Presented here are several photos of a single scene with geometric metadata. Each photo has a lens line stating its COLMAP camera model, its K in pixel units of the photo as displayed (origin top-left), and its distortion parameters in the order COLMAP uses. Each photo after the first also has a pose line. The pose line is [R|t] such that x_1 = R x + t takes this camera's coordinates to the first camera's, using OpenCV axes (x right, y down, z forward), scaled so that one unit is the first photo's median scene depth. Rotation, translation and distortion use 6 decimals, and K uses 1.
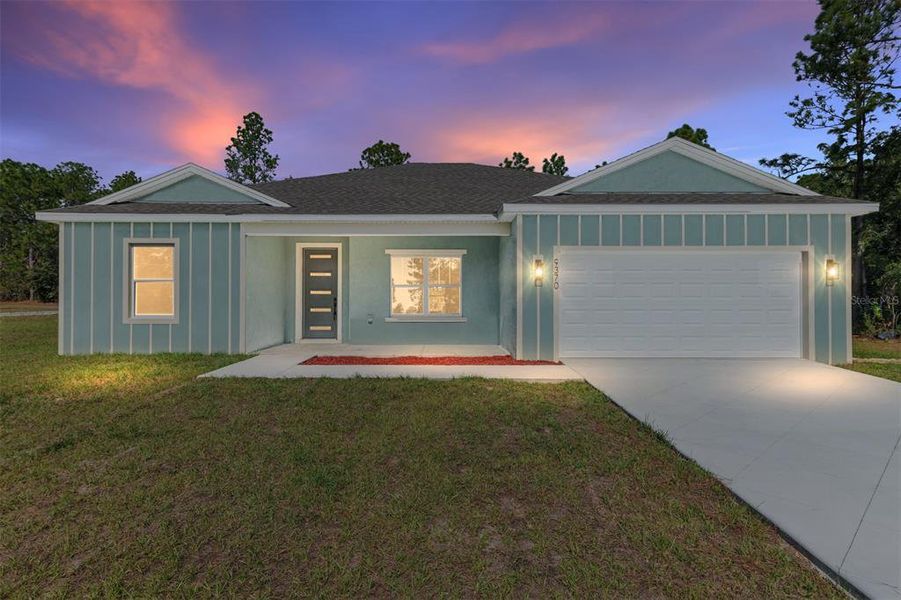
lens RADIAL K [[525.6, 0, 450.5], [0, 525.6, 300.0], [0, 0, 1]] dist [0.014556, 0.000160]
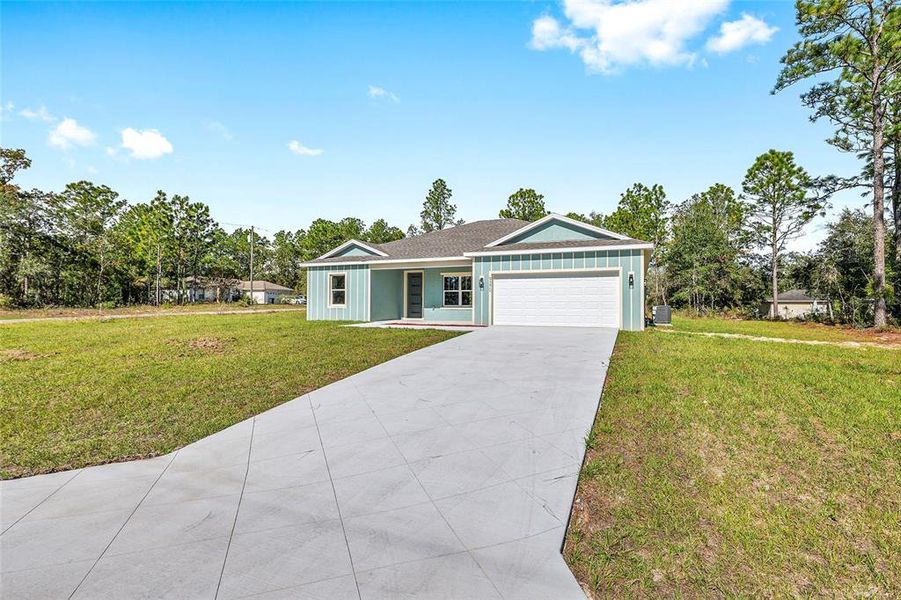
lens RADIAL K [[429.8, 0, 450.5], [0, 429.8, 300.0], [0, 0, 1]] dist [-0.001286, -0.000052]
pose [[0.916111, -0.002243, -0.400919, 0.160217], [-0.000726, 0.999973, -0.007253, 0.005215], [0.400924, 0.006936, 0.916085, -0.134056]]
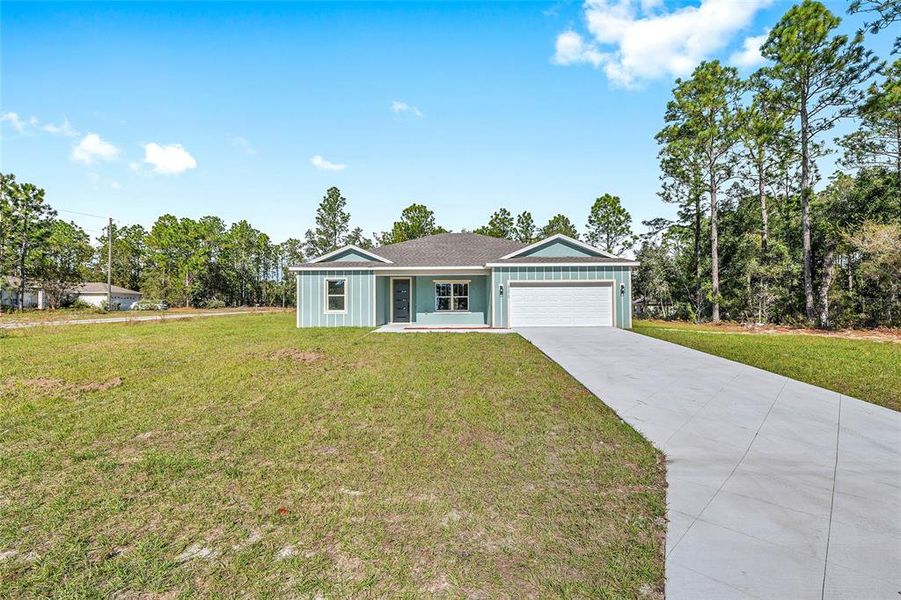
lens RADIAL K [[393.3, 0, 450.5], [0, 393.3, 300.0], [0, 0, 1]] dist [-0.001216, 0.000186]
pose [[0.999835, -0.005722, -0.017255, -0.006951], [0.005450, 0.999861, -0.015736, 0.003130], [0.017343, 0.015639, 0.999727, -0.171494]]
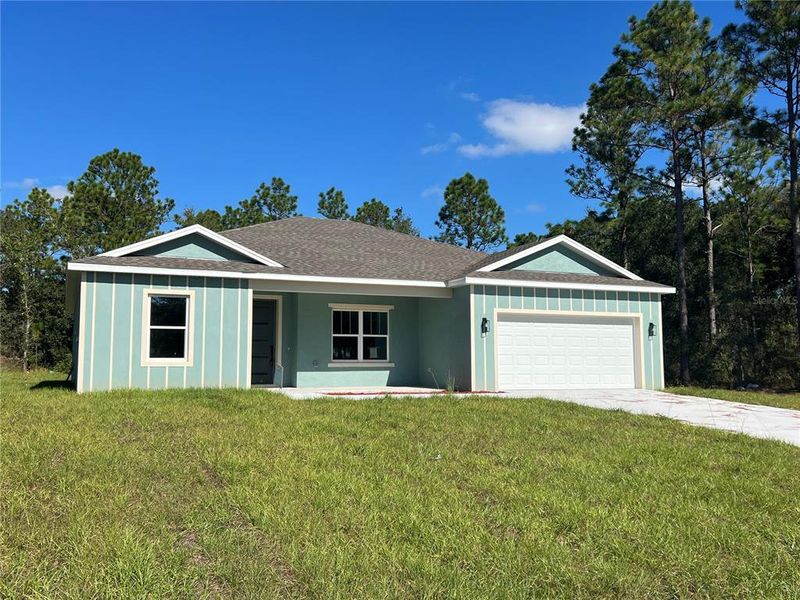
lens RADIAL K [[725.1, 0, 400.0], [0, 725.1, 300.0], [0, 0, 1]] dist [0.076428, -0.003487]
pose [[0.919607, 0.033515, 0.391407, -0.170762], [-0.001674, 0.996679, -0.081411, 0.007081], [-0.392836, 0.074211, 0.916609, -0.144705]]
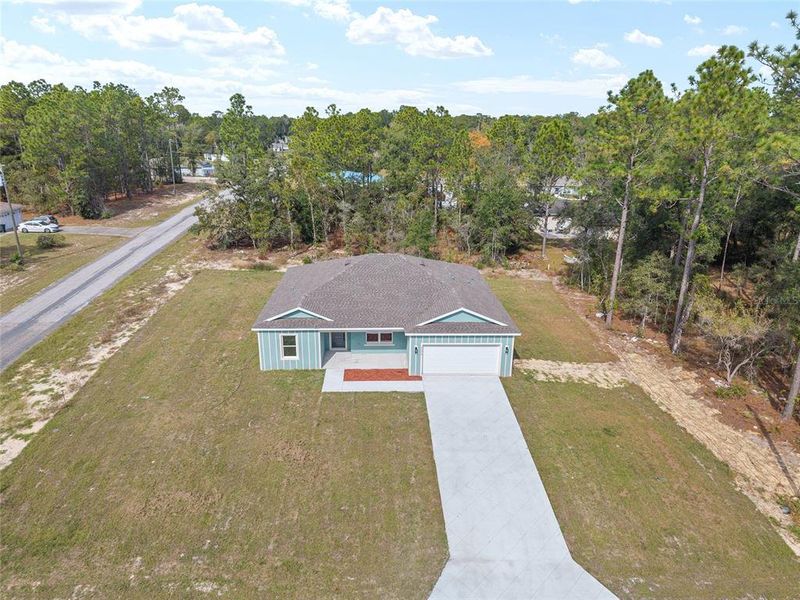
lens RADIAL K [[501.9, 0, 400.0], [0, 501.9, 300.0], [0, 0, 1]] dist [0.006818, -0.000261]
pose [[0.999613, 0.000411, 0.027809, -0.003612], [-0.009527, 0.944462, 0.328483, -0.290992], [-0.026130, -0.328621, 0.944101, -0.384129]]
